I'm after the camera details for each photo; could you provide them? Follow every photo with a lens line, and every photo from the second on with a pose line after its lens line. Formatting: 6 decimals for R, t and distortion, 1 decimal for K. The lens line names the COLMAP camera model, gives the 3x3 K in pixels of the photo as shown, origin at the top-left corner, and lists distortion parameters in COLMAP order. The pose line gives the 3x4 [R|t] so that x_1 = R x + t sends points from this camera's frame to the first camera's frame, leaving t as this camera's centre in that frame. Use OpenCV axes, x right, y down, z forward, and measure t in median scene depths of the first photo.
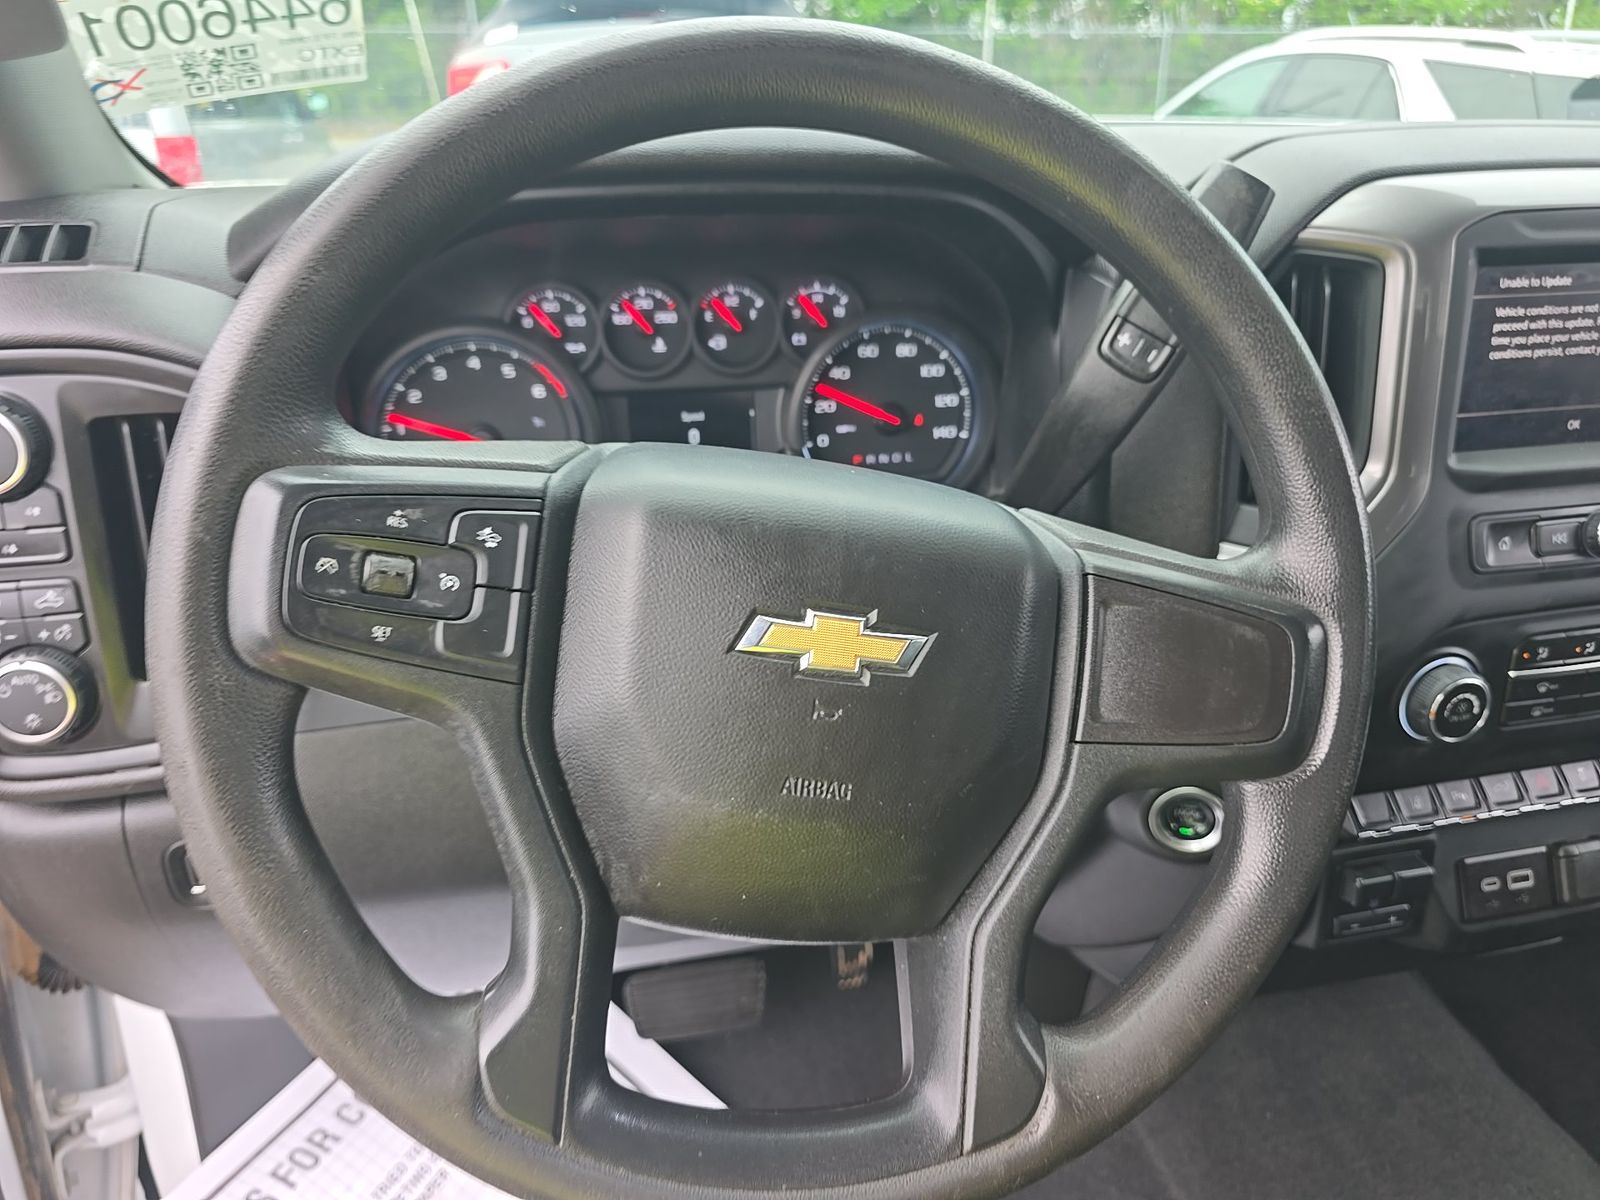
lens RADIAL K [[1095.2, 0, 823.5], [0, 1095.2, 602.3], [0, 0, 1]] dist [0.048095, -0.048799]
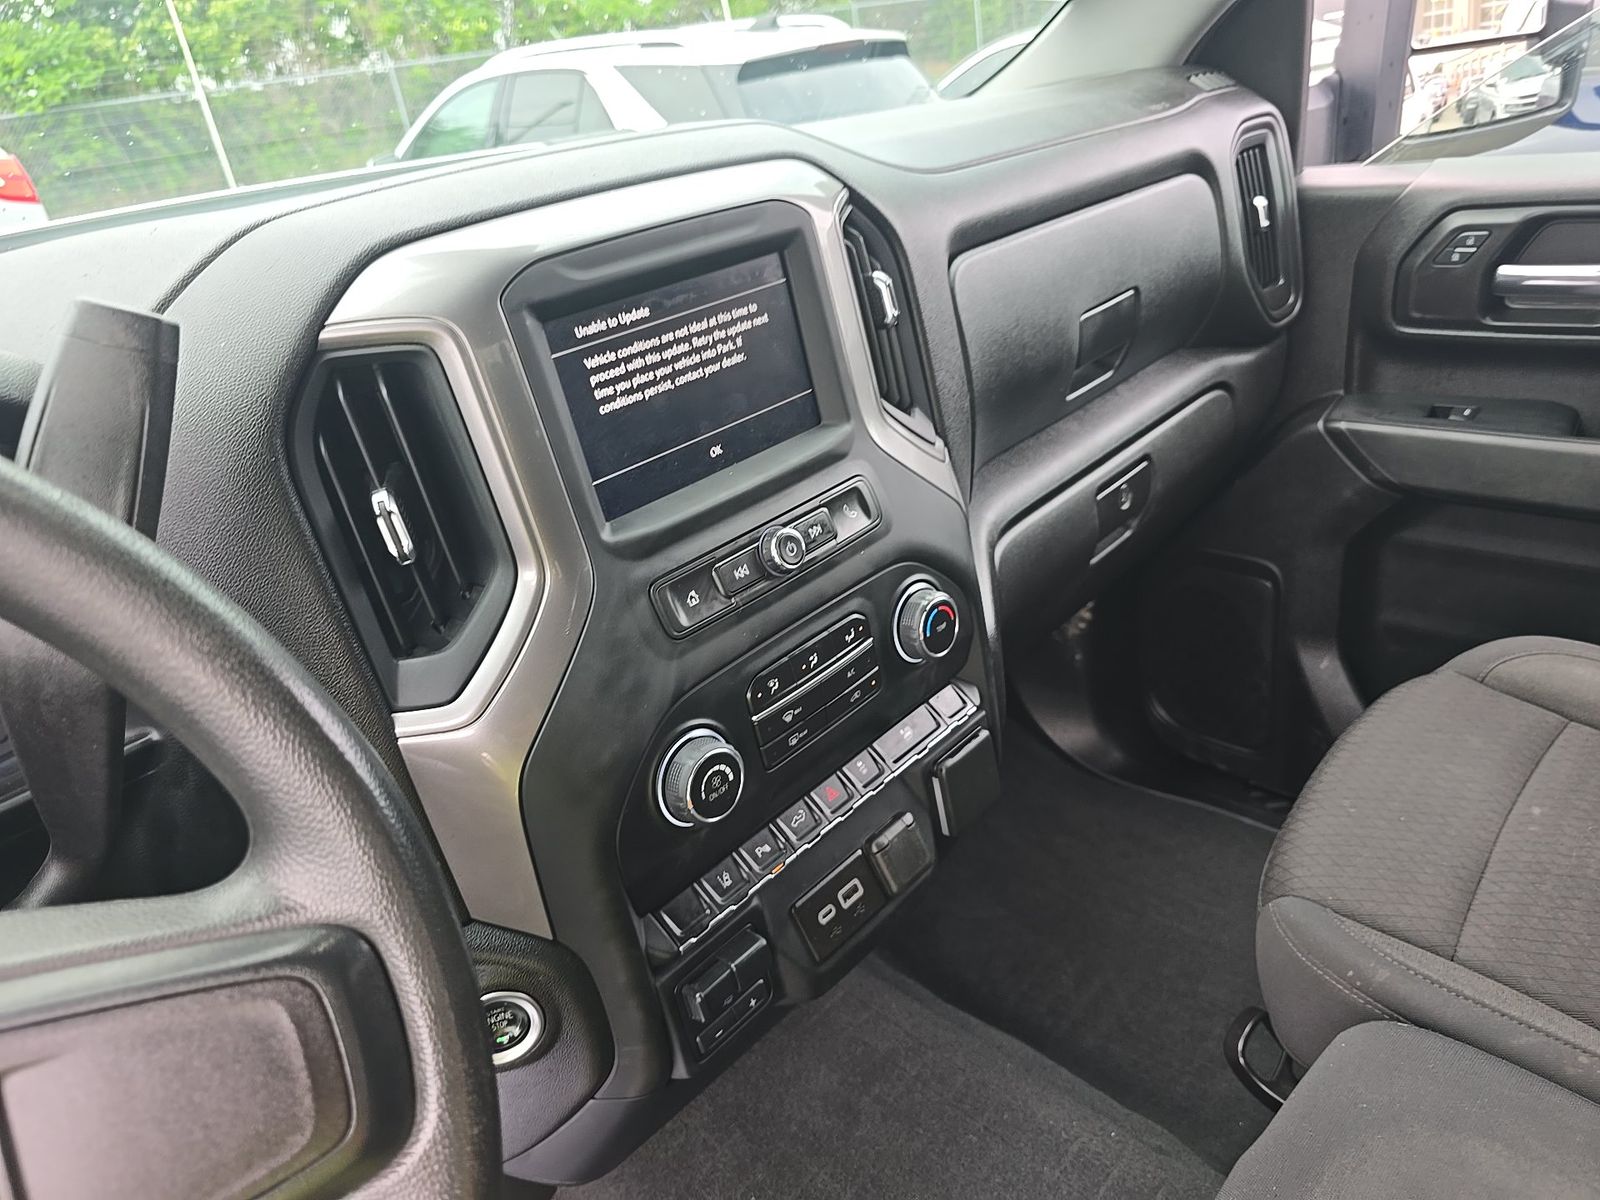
lens RADIAL K [[1084.2, 0, 793.7], [0, 1084.2, 605.5], [0, 0, 1]] dist [0.060287, -0.061535]
pose [[0.826130, -0.348956, 0.442424, 0.286921], [0.356462, 0.931738, 0.069280, -0.080678], [-0.436399, 0.100473, 0.894126, 0.157163]]
